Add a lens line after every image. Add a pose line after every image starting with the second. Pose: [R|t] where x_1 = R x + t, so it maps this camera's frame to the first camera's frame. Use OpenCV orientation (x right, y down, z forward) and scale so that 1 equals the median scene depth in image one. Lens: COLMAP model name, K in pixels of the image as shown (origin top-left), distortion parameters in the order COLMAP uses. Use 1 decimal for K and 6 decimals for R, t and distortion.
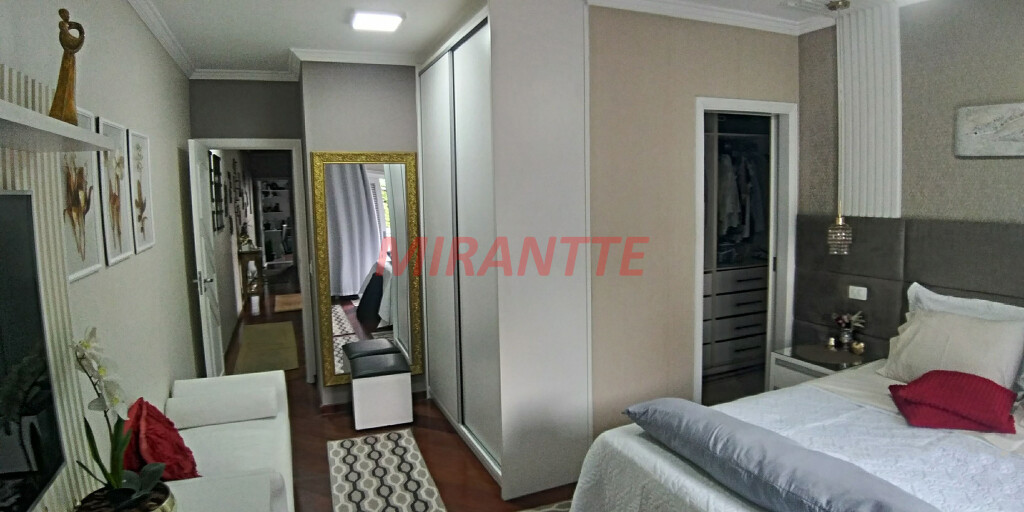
lens RADIAL K [[566.2, 0, 512.8], [0, 566.2, 252.0], [0, 0, 1]] dist [-0.086140, -0.016889]
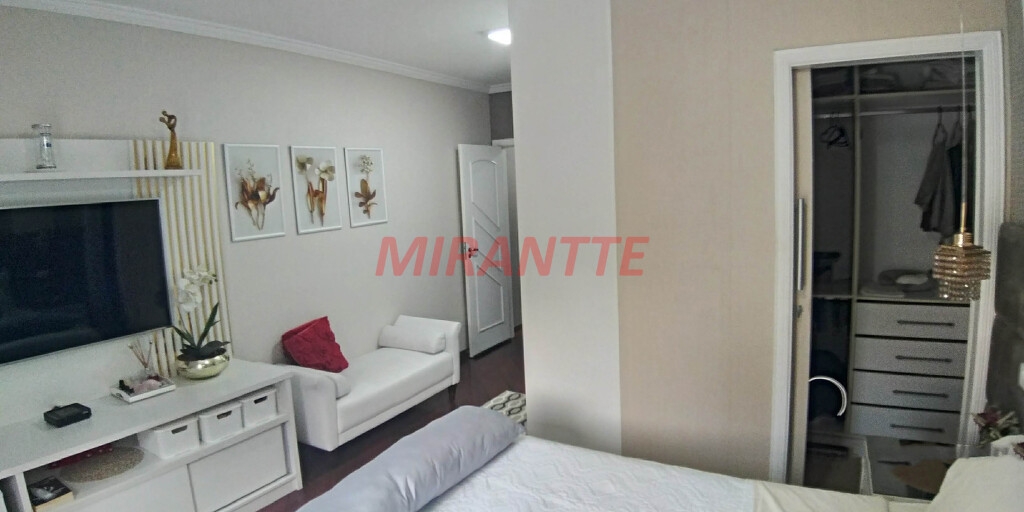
lens RADIAL K [[566.2, 0, 514.5], [0, 566.2, 253.7], [0, 0, 1]] dist [-0.086140, -0.016889]
pose [[0.604622, 0.091749, -0.791211, 0.746051], [-0.056550, 0.995782, 0.072257, -0.054336], [0.794503, 0.001055, 0.607260, 0.326997]]
